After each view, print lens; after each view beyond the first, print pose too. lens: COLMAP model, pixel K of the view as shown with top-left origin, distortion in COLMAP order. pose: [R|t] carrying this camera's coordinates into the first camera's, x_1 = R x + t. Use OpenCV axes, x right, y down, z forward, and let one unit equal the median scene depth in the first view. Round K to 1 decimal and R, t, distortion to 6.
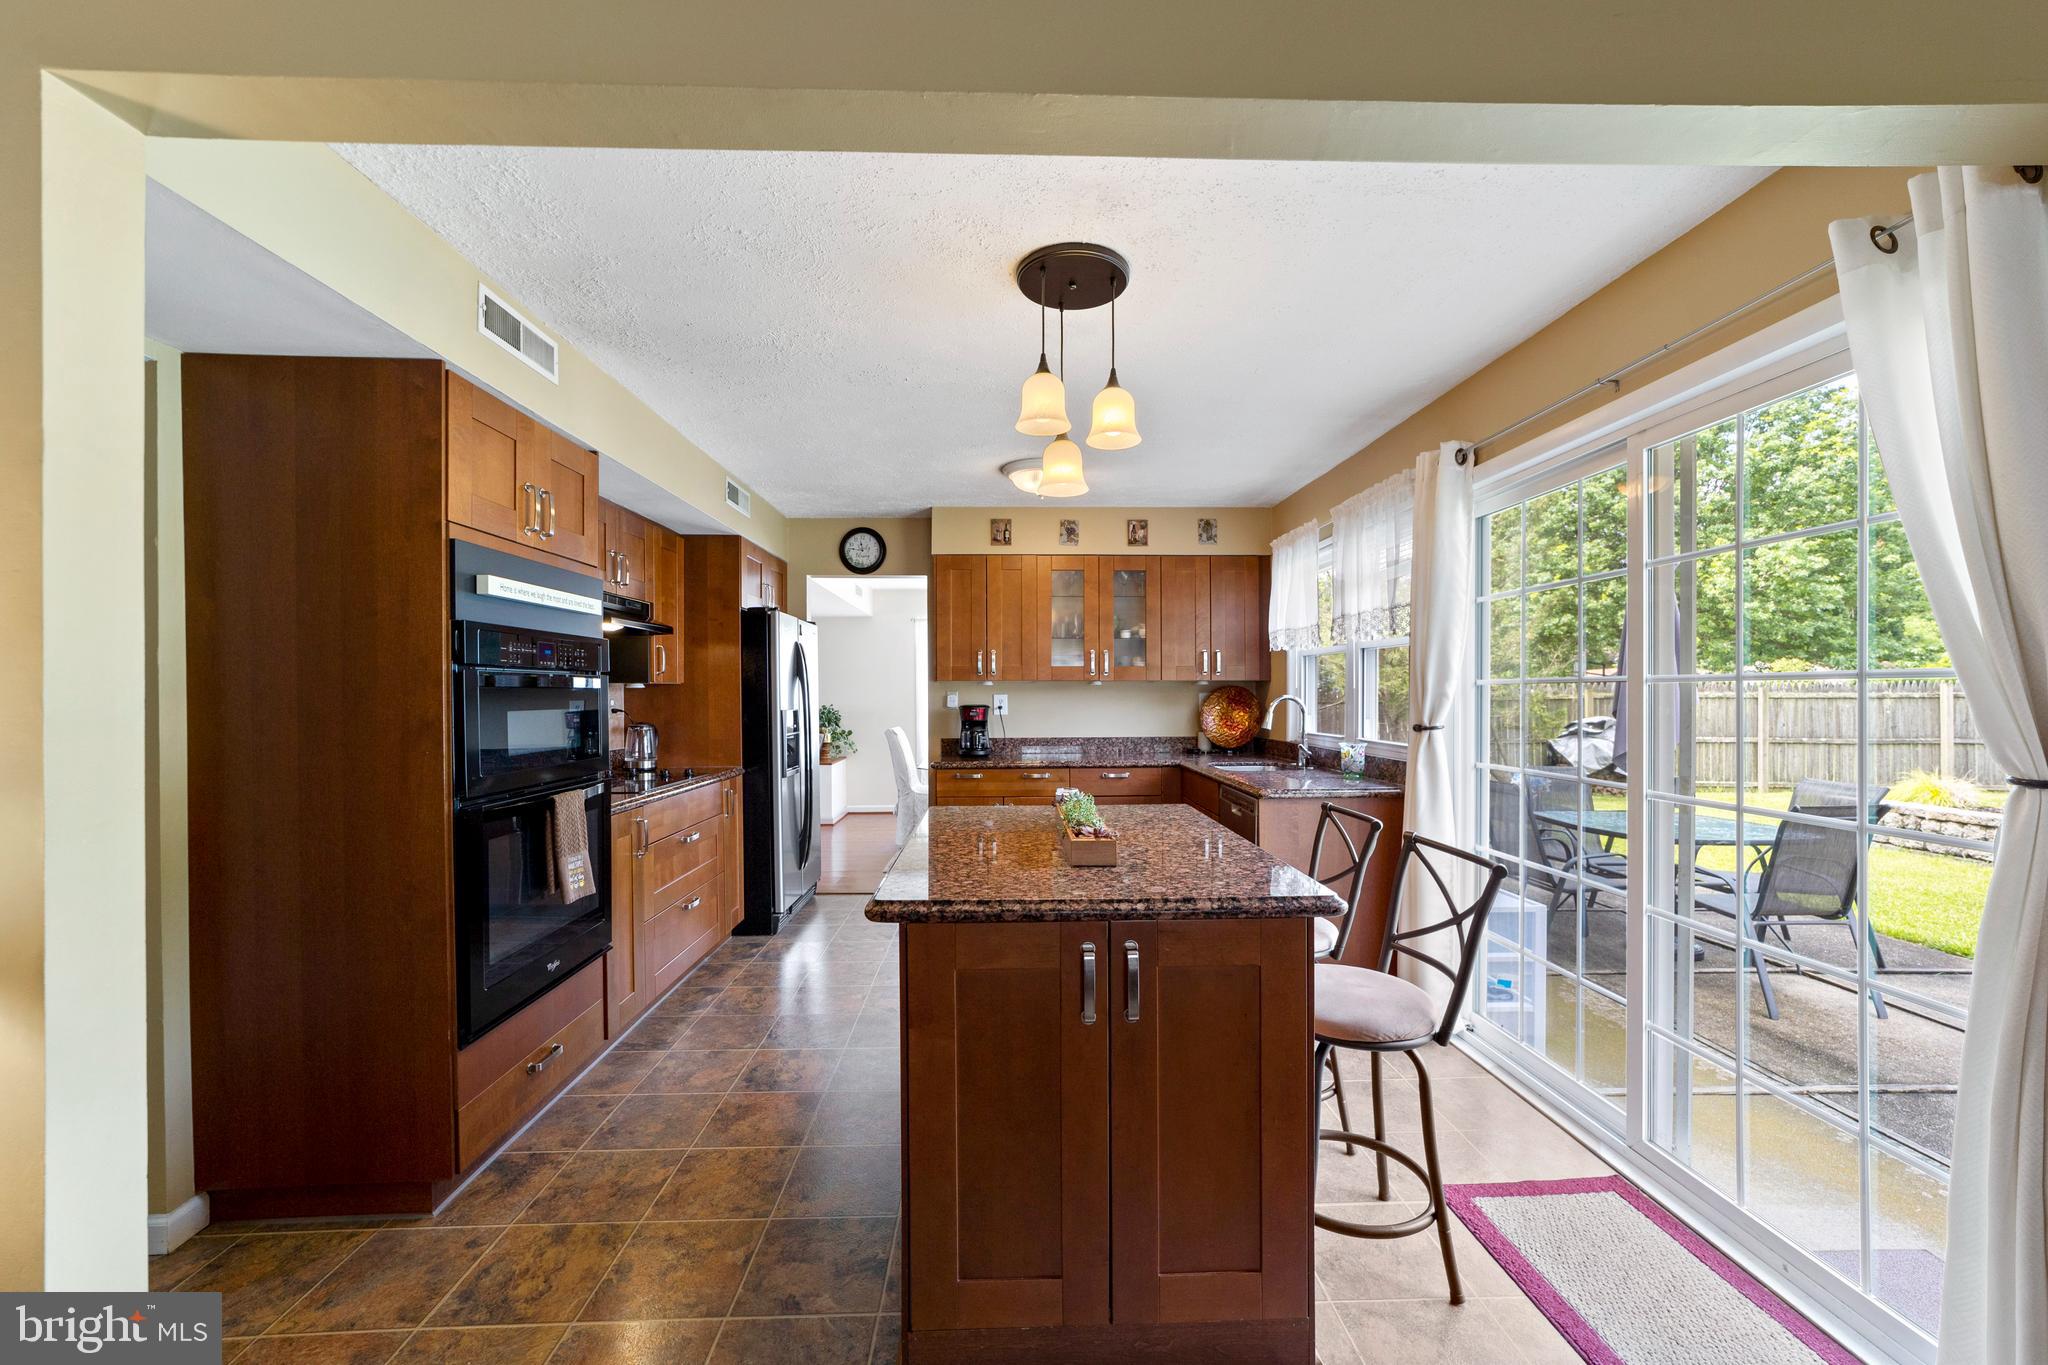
lens RADIAL K [[787.9, 0, 1021.2], [0, 787.9, 696.0], [0, 0, 1]] dist [-0.000186, 0.000240]
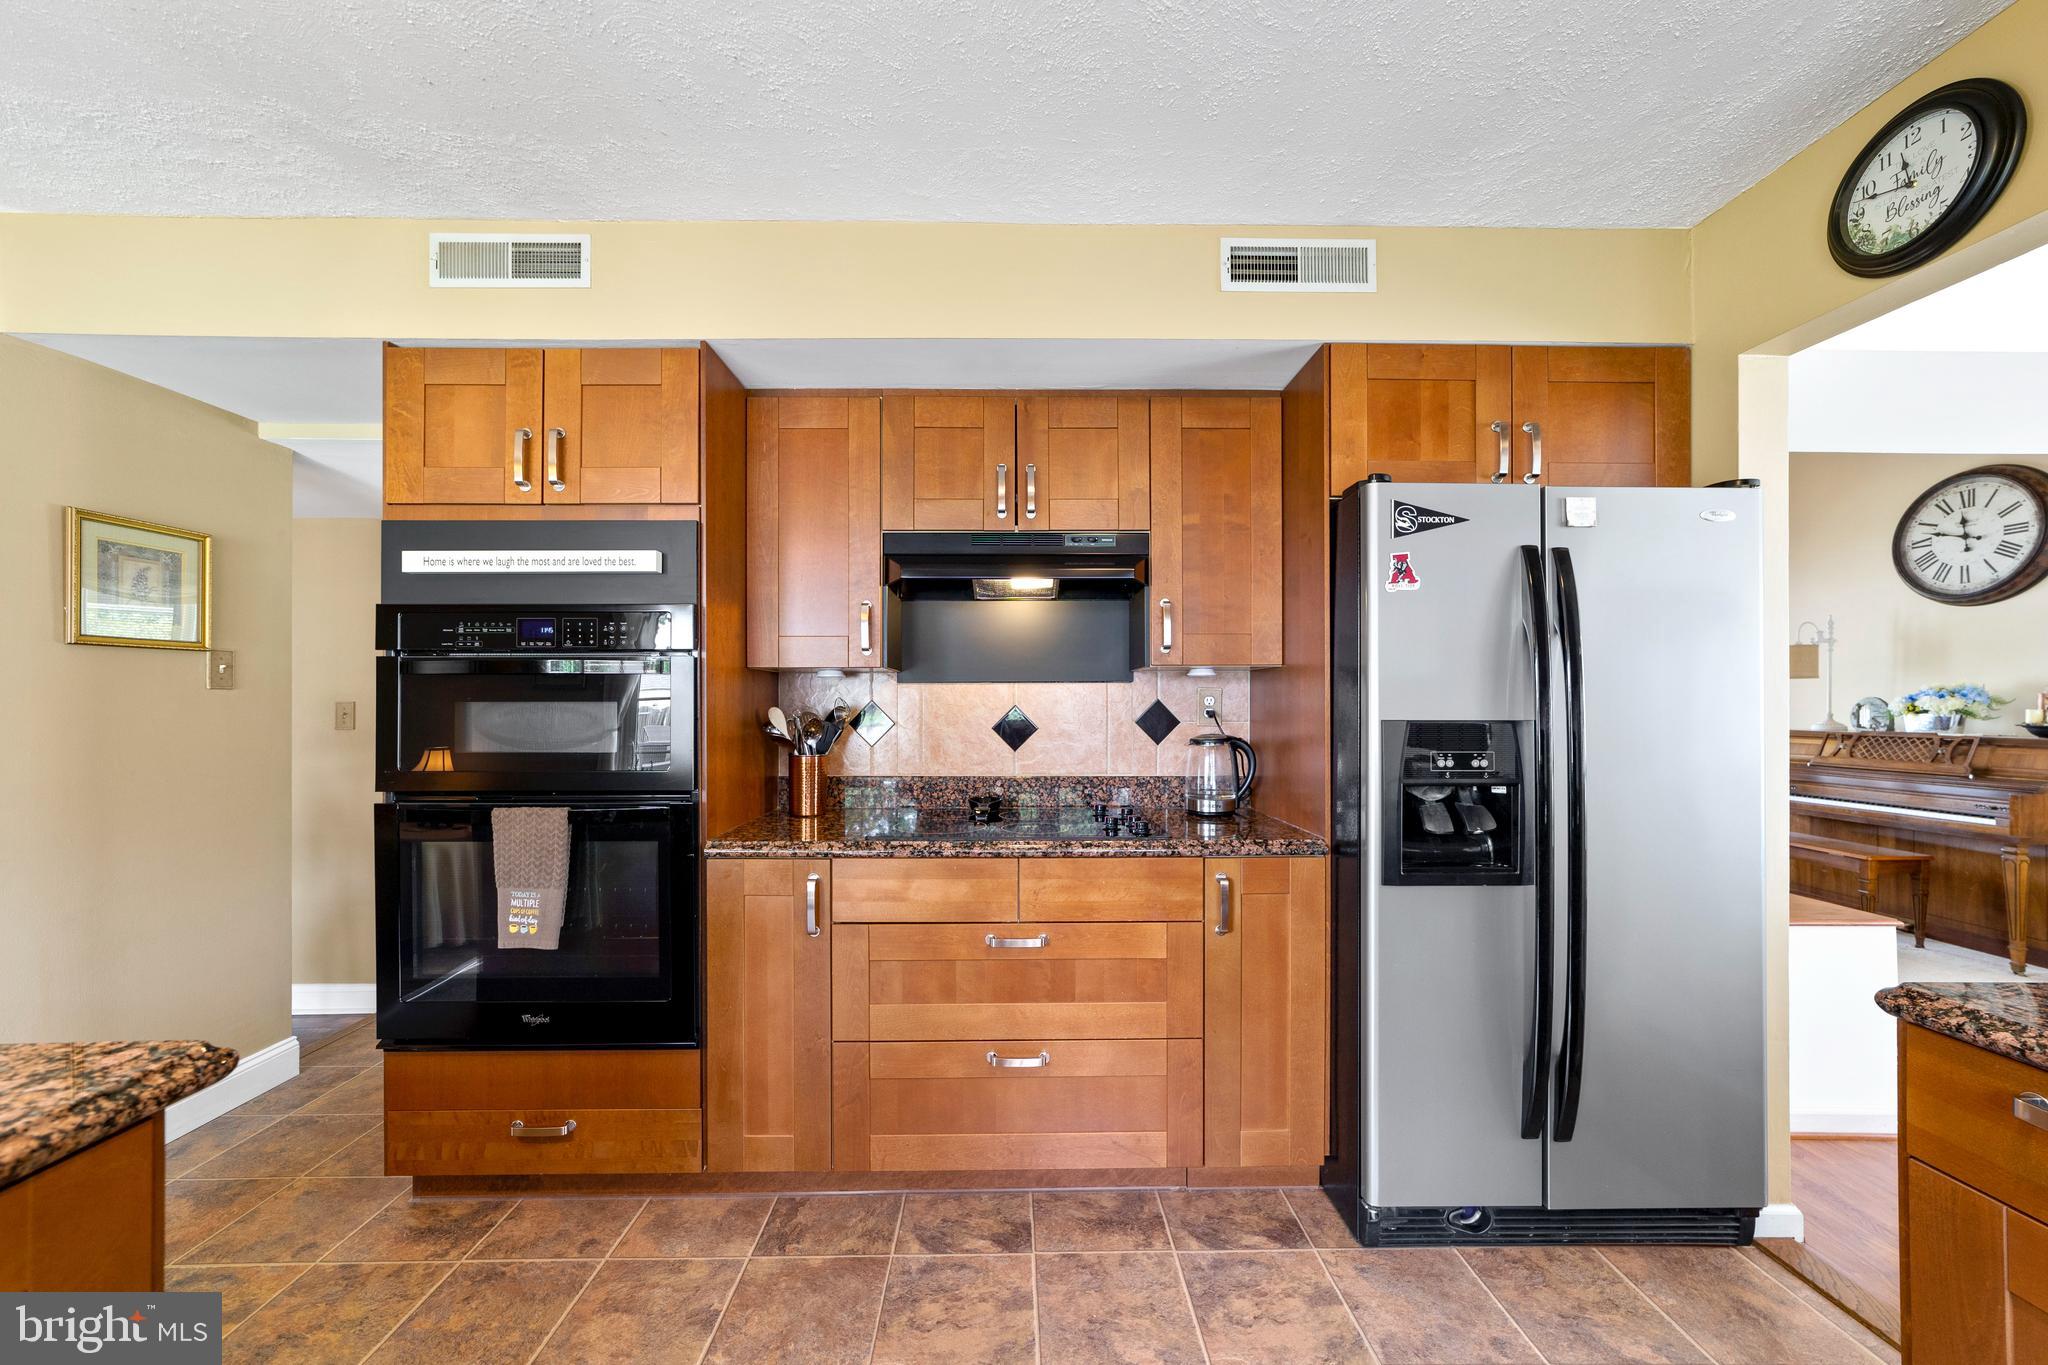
lens RADIAL K [[759.1, 0, 1024.9], [0, 759.1, 712.2], [0, 0, 1]] dist [-0.000587, 0.000059]
pose [[-0.007450, 0.013024, -0.999887, 0.190889], [-0.007798, 0.999884, 0.013082, 0.015891], [0.999942, 0.007895, -0.007347, 1.626662]]
